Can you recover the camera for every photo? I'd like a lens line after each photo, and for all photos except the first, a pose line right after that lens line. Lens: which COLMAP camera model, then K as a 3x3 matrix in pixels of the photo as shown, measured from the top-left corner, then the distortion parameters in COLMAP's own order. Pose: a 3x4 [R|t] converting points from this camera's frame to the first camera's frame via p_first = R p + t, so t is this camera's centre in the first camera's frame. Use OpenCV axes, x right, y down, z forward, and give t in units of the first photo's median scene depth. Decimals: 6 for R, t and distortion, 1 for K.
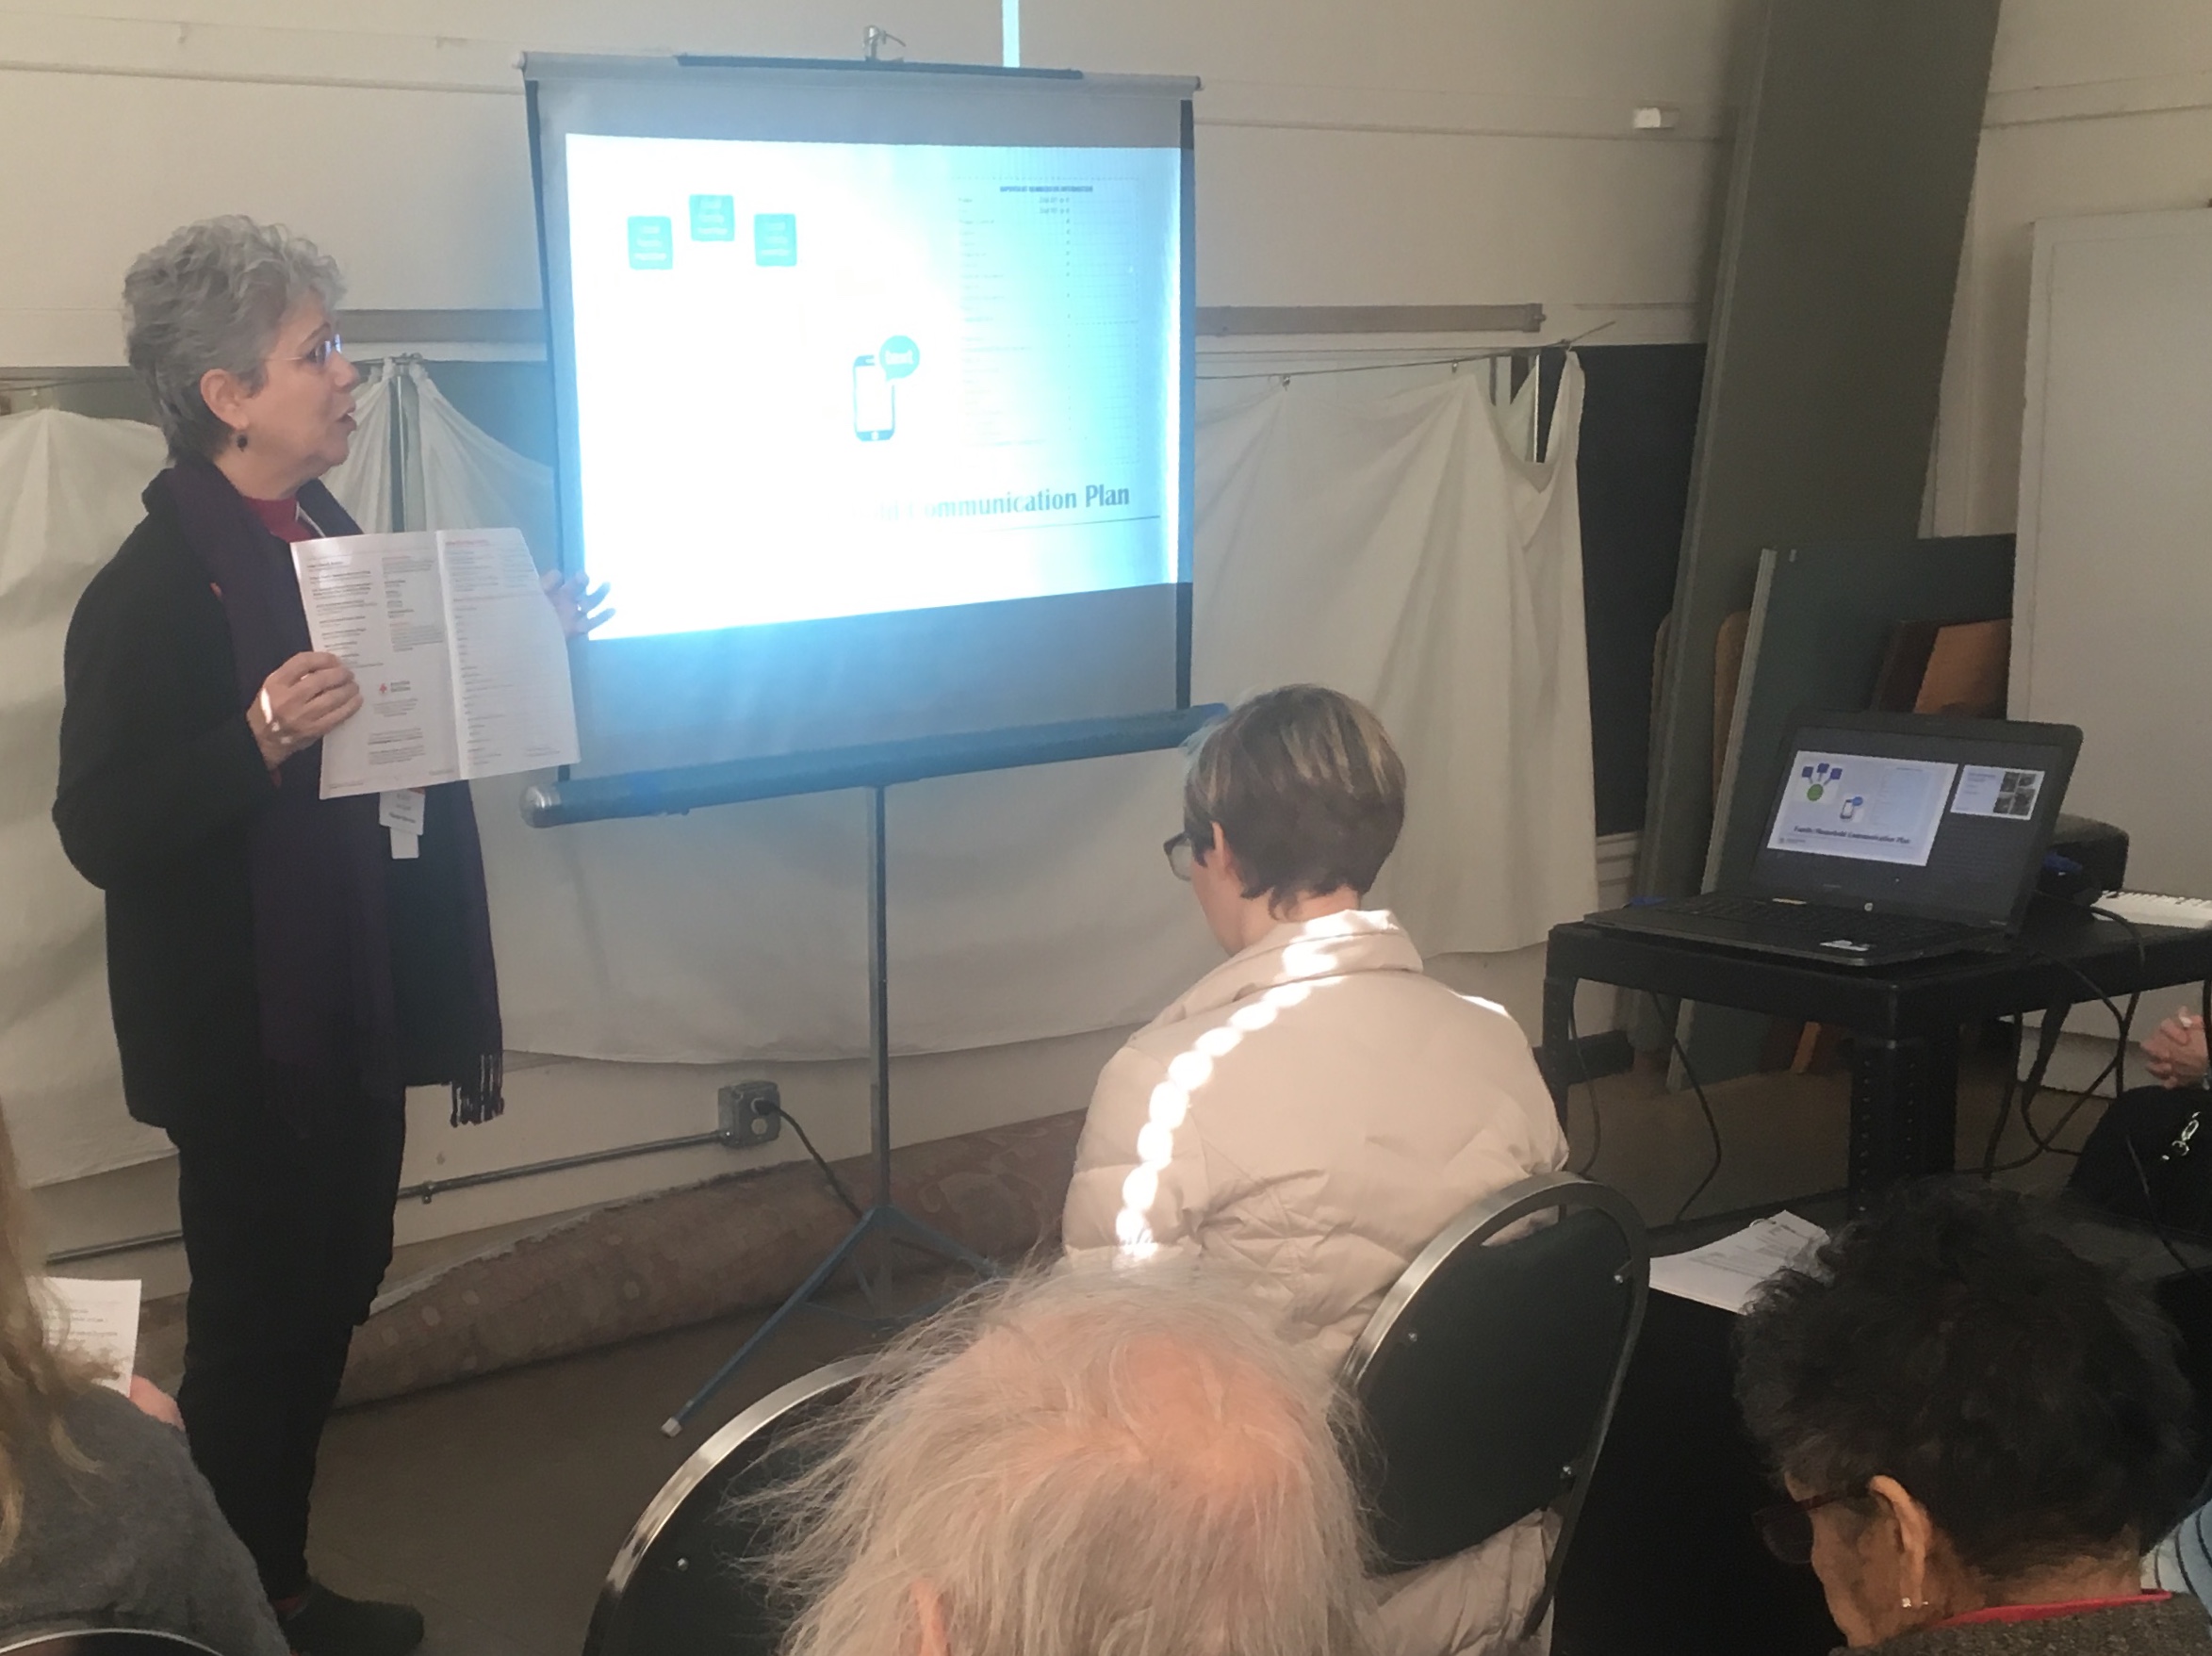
lens RADIAL K [[2302.7, 0, 1102.4], [0, 2302.7, 900.4], [0, 0, 1]] dist [0.023456, 0.006092]
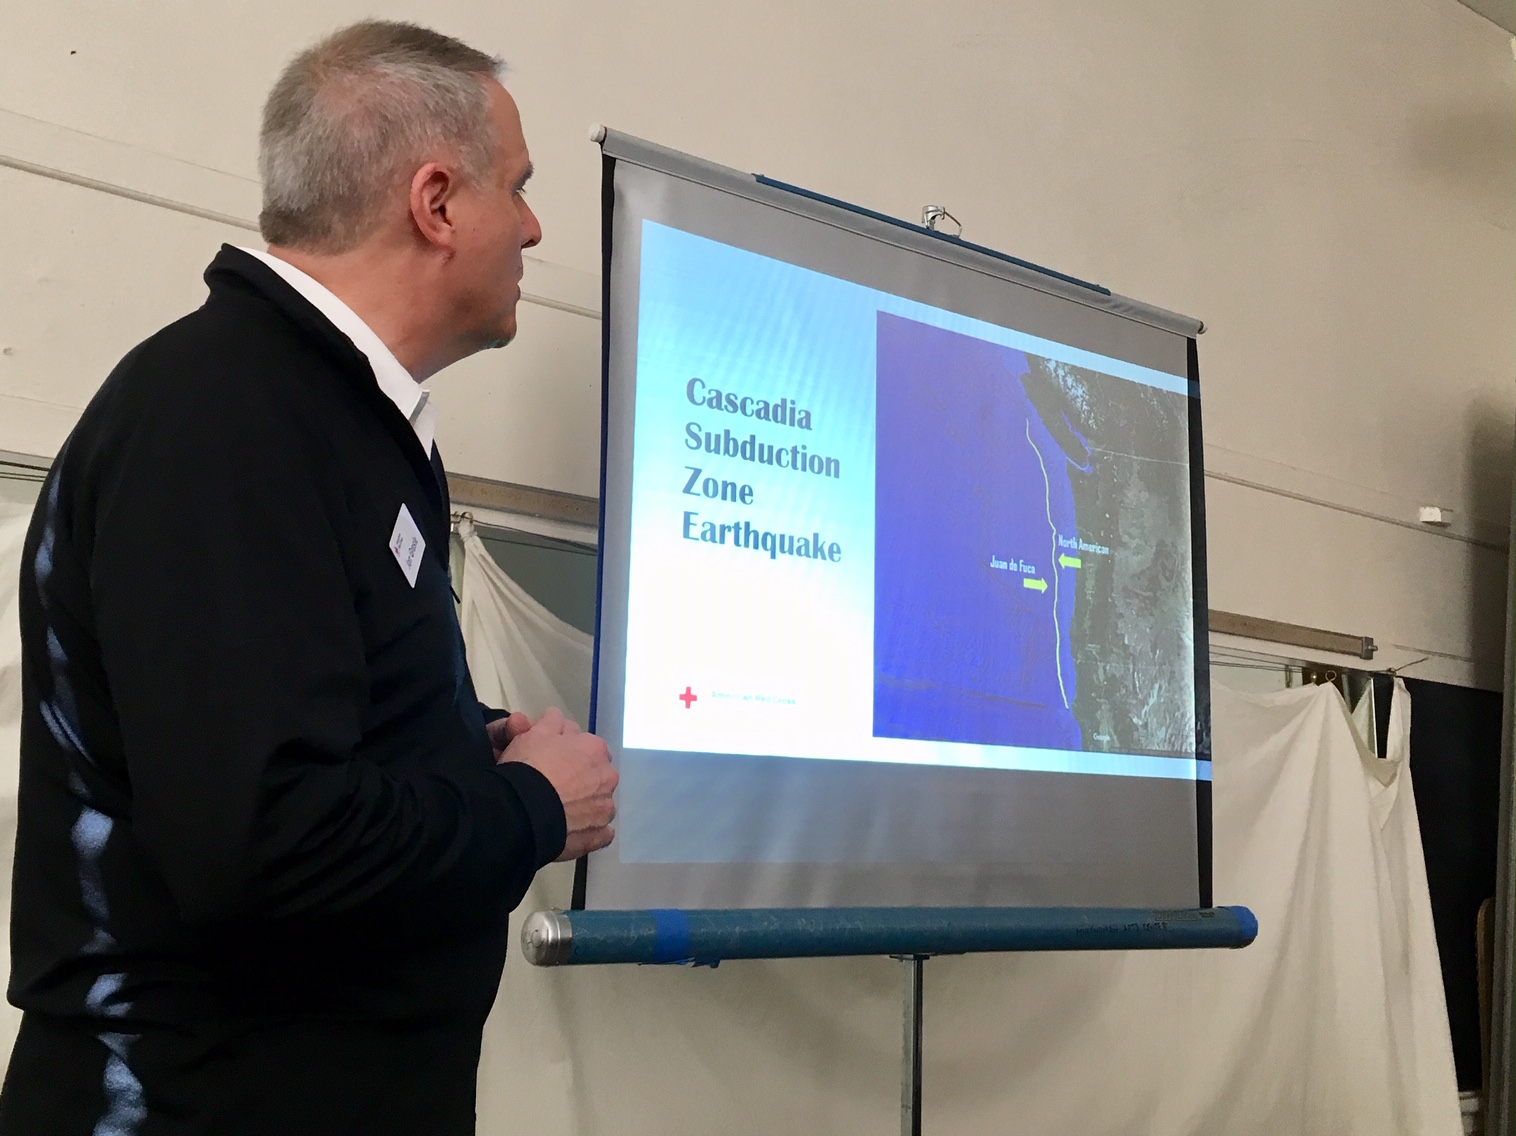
lens RADIAL K [[1578.1, 0, 755.5], [0, 1578.1, 617.6], [0, 0, 1]] dist [0.023456, 0.006092]
pose [[0.993010, 0.014245, -0.117165, -0.040469], [-0.049670, 0.950943, -0.305352, 0.006546], [0.107068, 0.309037, 0.945004, 0.169029]]
